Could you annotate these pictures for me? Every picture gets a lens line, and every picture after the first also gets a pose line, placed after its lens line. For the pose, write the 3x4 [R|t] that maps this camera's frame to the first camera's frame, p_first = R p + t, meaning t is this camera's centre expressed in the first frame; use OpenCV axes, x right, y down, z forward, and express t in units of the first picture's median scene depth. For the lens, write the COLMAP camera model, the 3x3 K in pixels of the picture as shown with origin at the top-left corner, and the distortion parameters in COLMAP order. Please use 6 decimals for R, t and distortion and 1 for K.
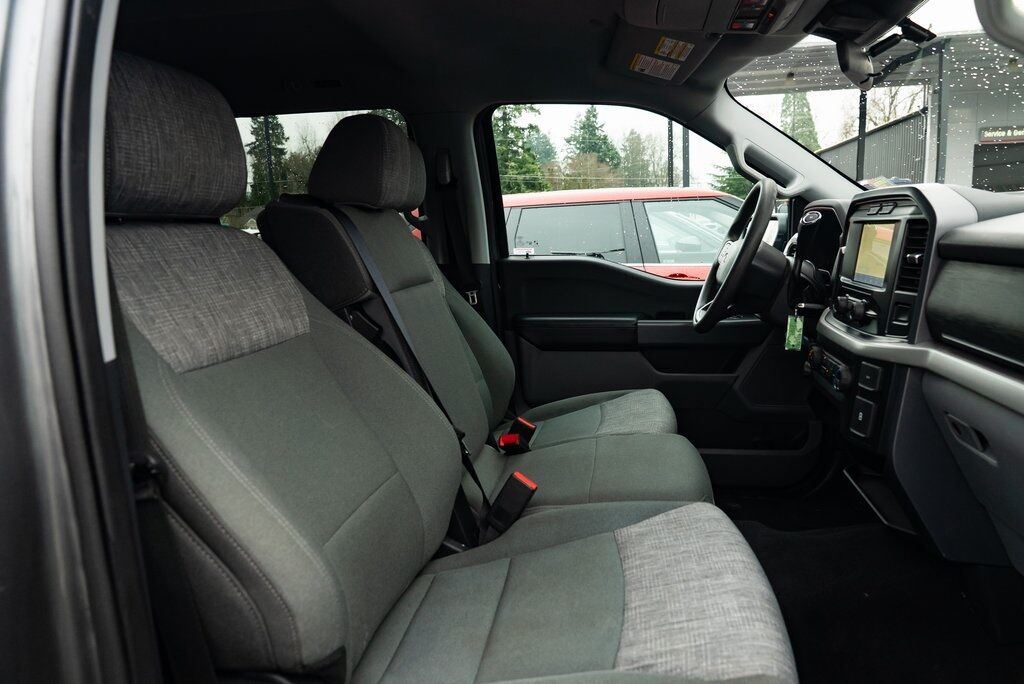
lens RADIAL K [[706.2, 0, 516.9], [0, 706.2, 342.8], [0, 0, 1]] dist [-0.035343, 0.017269]
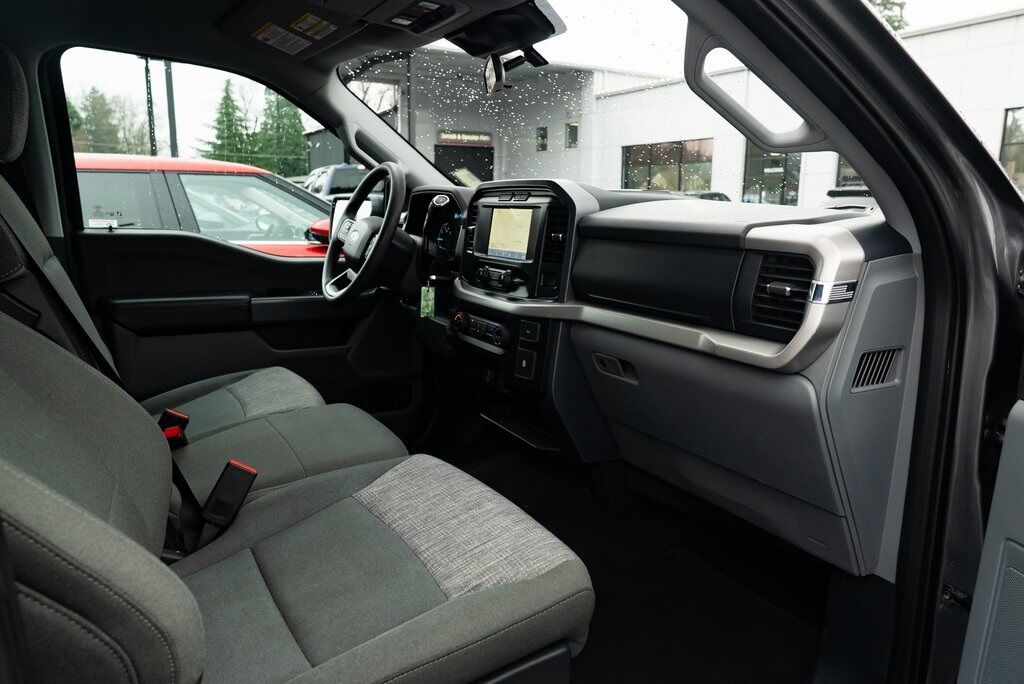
lens RADIAL K [[706.2, 0, 516.8], [0, 706.2, 345.7], [0, 0, 1]] dist [-0.035343, 0.017269]
pose [[0.759432, -0.079916, 0.645660, -0.282538], [0.059093, 0.996798, 0.053872, 0.004315], [-0.647898, -0.002758, 0.761722, 0.044320]]
